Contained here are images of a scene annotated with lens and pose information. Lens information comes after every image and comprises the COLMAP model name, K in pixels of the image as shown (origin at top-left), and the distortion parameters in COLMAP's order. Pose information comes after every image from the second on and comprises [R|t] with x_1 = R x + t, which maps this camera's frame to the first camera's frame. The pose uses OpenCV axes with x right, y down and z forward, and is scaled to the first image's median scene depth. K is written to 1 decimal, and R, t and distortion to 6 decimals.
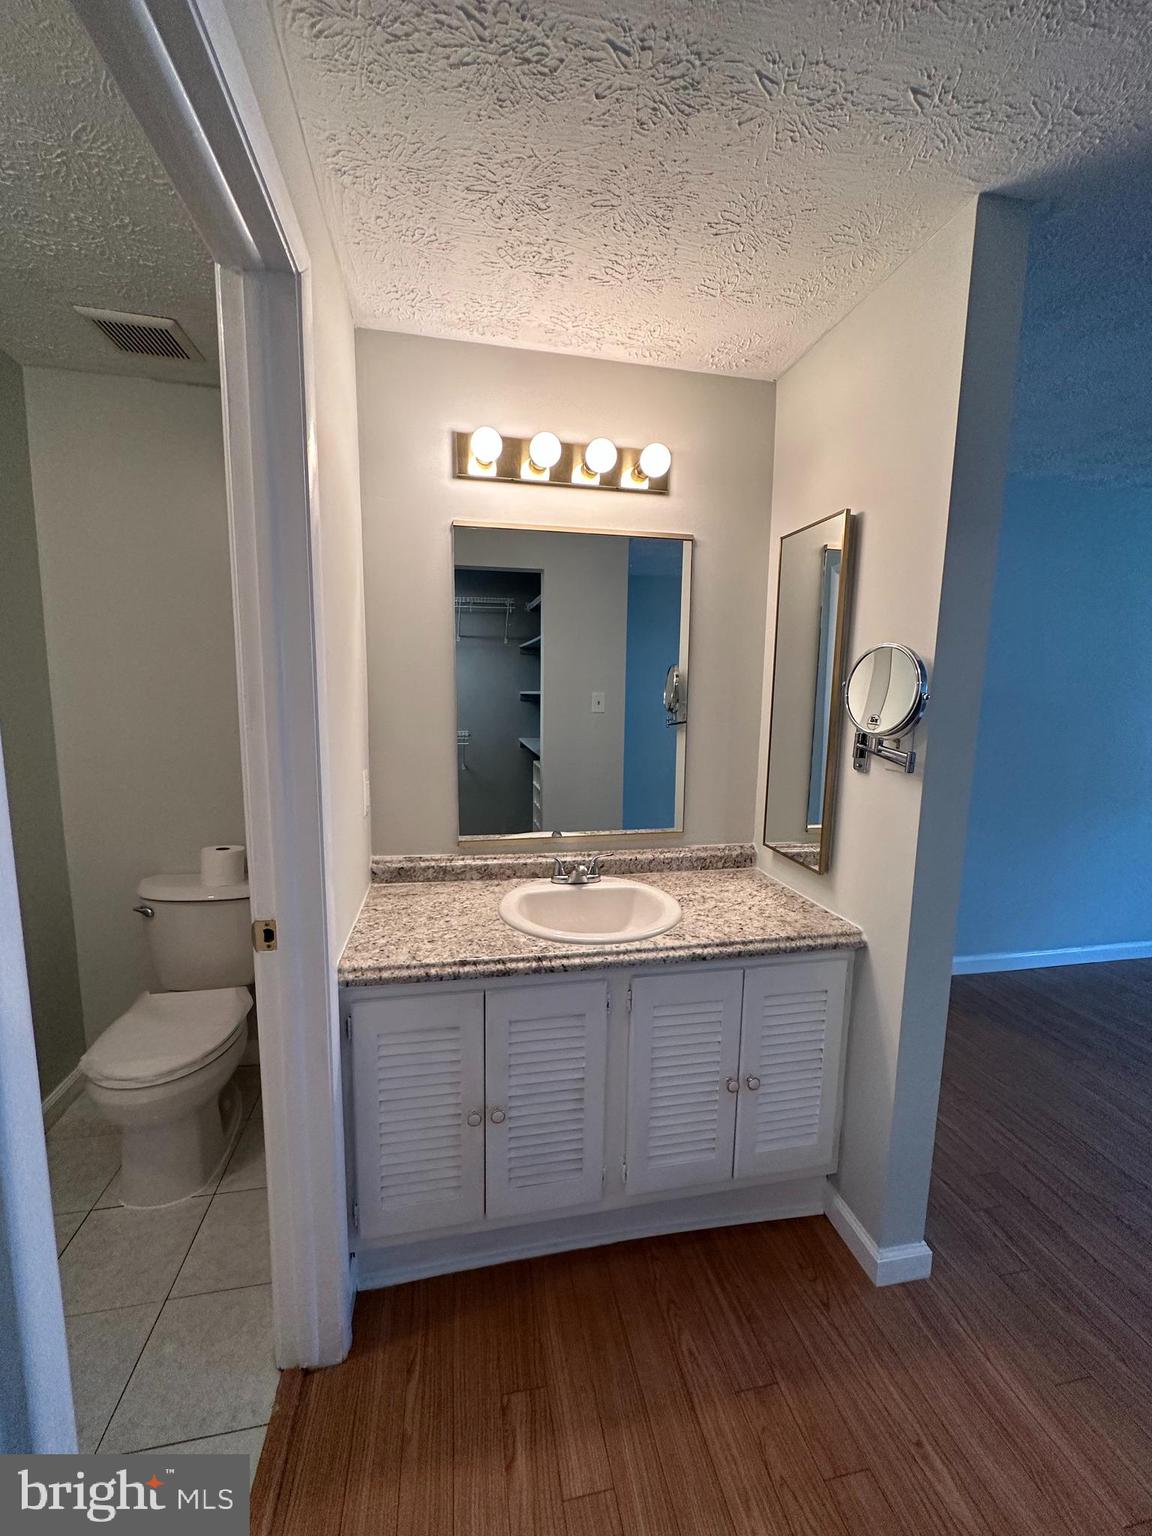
lens RADIAL K [[611.7, 0, 575.8], [0, 611.7, 767.1], [0, 0, 1]] dist [-0.002332, 0.000712]
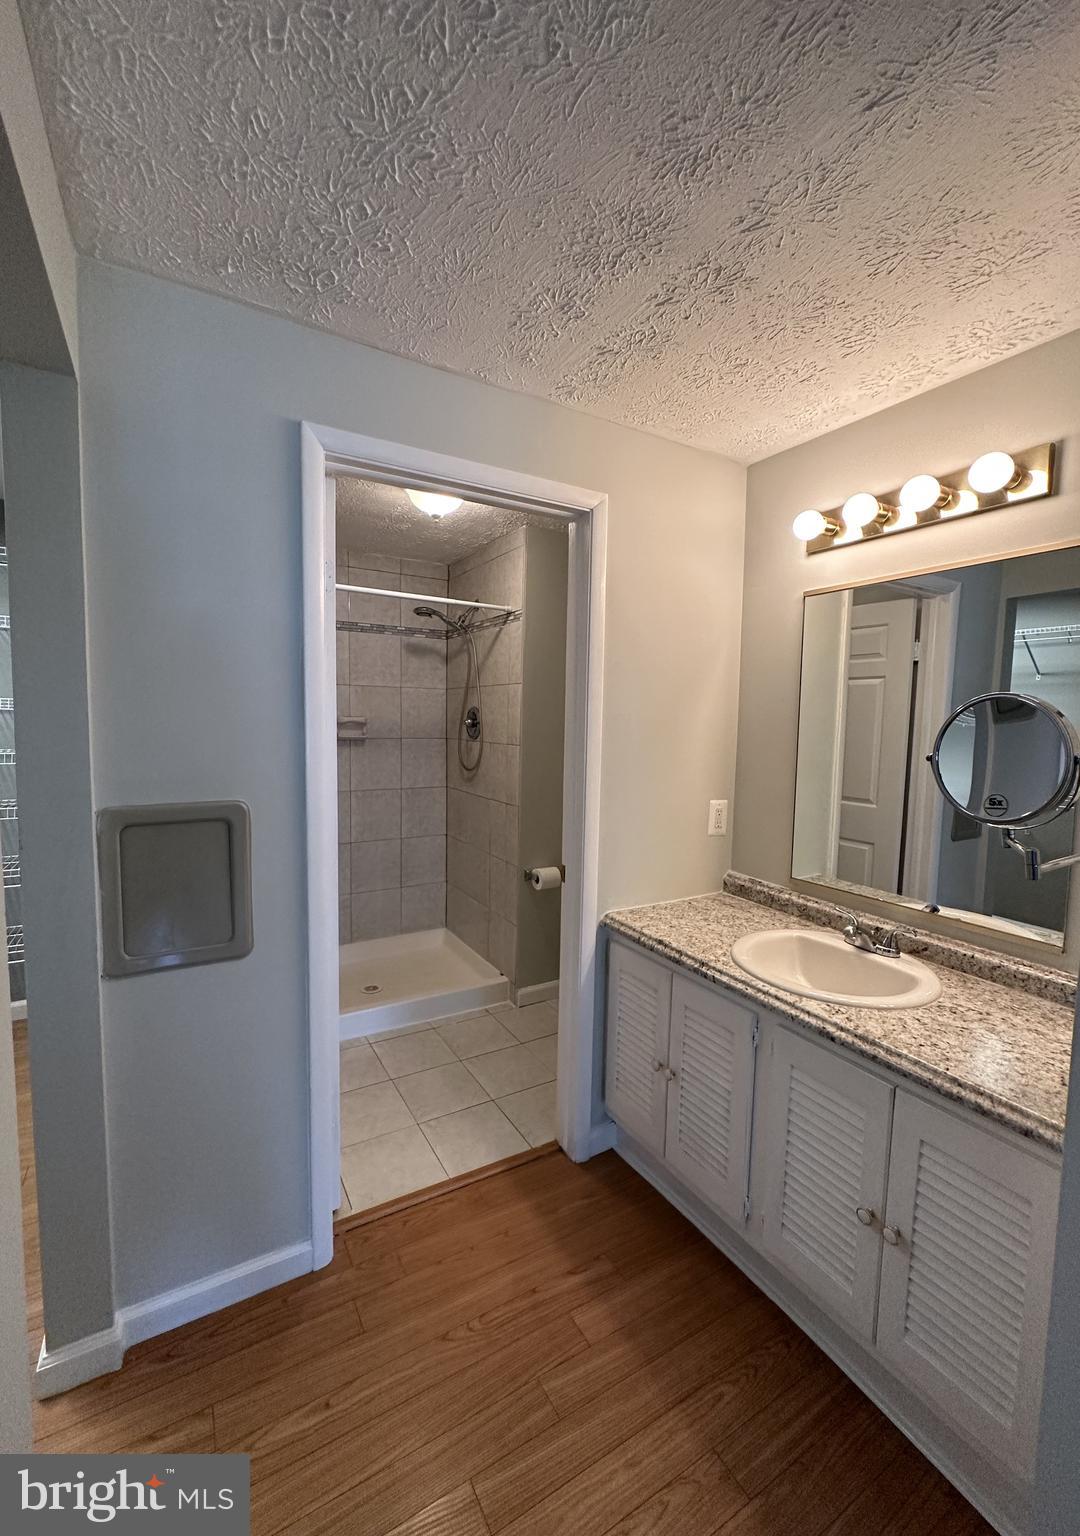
lens RADIAL K [[630.7, 0, 537.9], [0, 630.7, 769.2], [0, 0, 1]] dist [0.001766, 0.000063]
pose [[0.322964, 0.071422, -0.943713, 0.910289], [-0.135842, 0.990322, 0.028461, -0.052505], [0.936612, 0.119003, 0.329540, 0.223727]]
